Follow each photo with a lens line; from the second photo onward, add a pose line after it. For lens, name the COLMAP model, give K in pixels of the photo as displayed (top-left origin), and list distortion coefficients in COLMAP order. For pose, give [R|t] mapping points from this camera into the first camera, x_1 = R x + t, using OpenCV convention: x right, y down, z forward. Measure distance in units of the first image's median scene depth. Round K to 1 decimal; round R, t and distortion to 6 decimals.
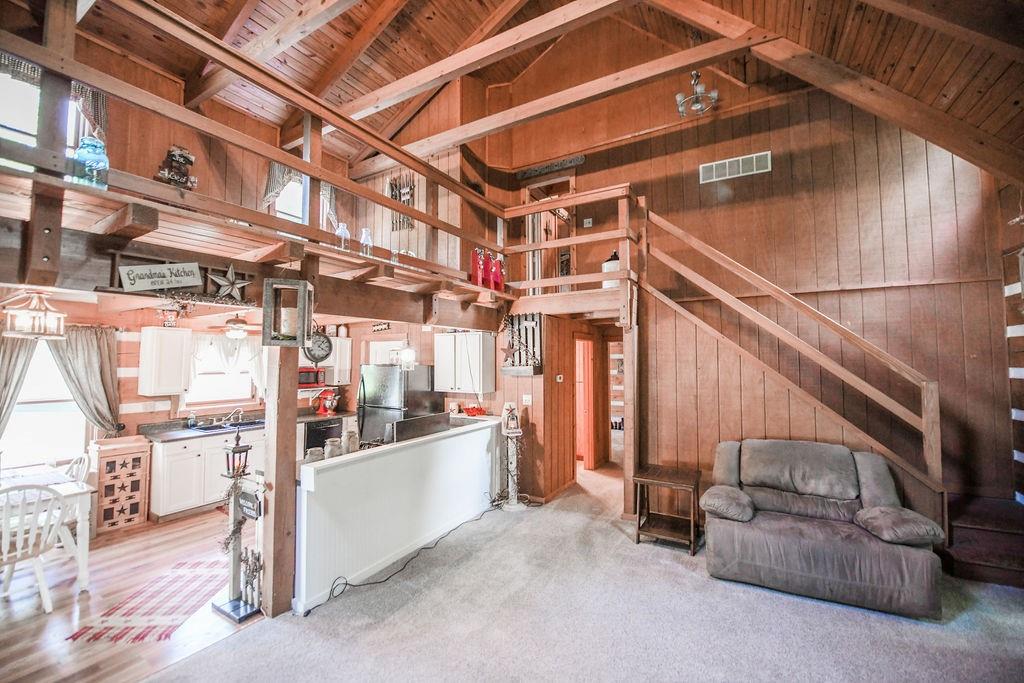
lens RADIAL K [[409.3, 0, 514.9], [0, 409.3, 344.0], [0, 0, 1]] dist [-0.019263, -0.001124]
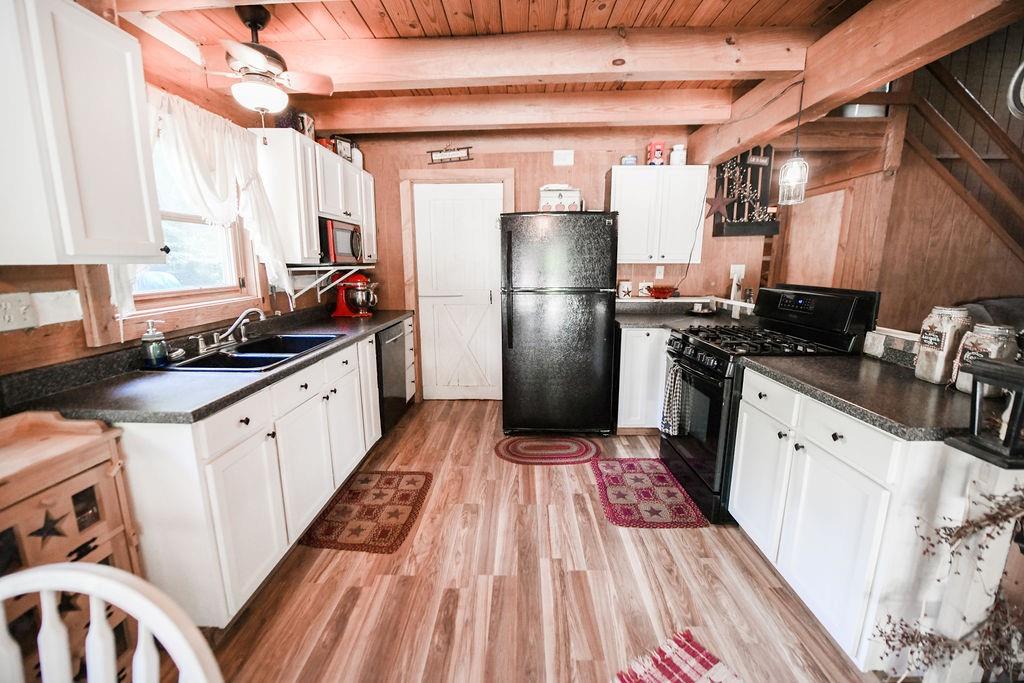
lens RADIAL K [[409.3, 0, 514.0], [0, 409.3, 342.2], [0, 0, 1]] dist [-0.019263, -0.001124]
pose [[0.876270, -0.096221, 0.472116, -0.781233], [-0.014393, 0.974192, 0.225261, 0.116936], [-0.481606, -0.204184, 0.852270, 0.631077]]
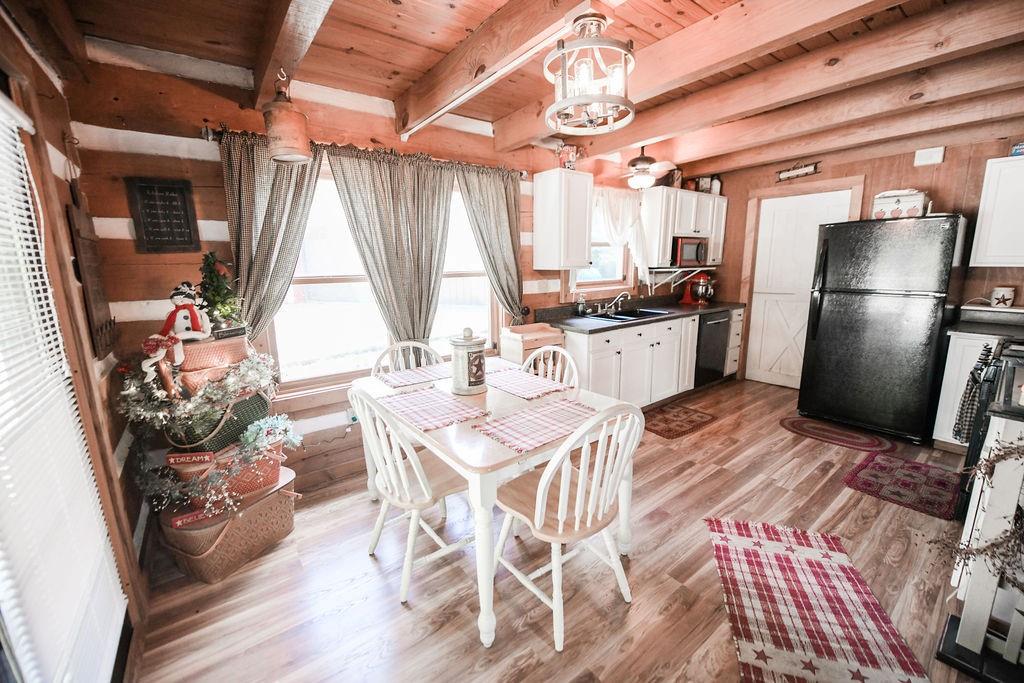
lens RADIAL K [[409.3, 0, 510.8], [0, 409.3, 343.6], [0, 0, 1]] dist [-0.019263, -0.001124]
pose [[0.919420, 0.058329, -0.388928, -0.697675], [0.035383, 0.972661, 0.229519, 0.086845], [0.391683, -0.224786, 0.892220, 0.280351]]
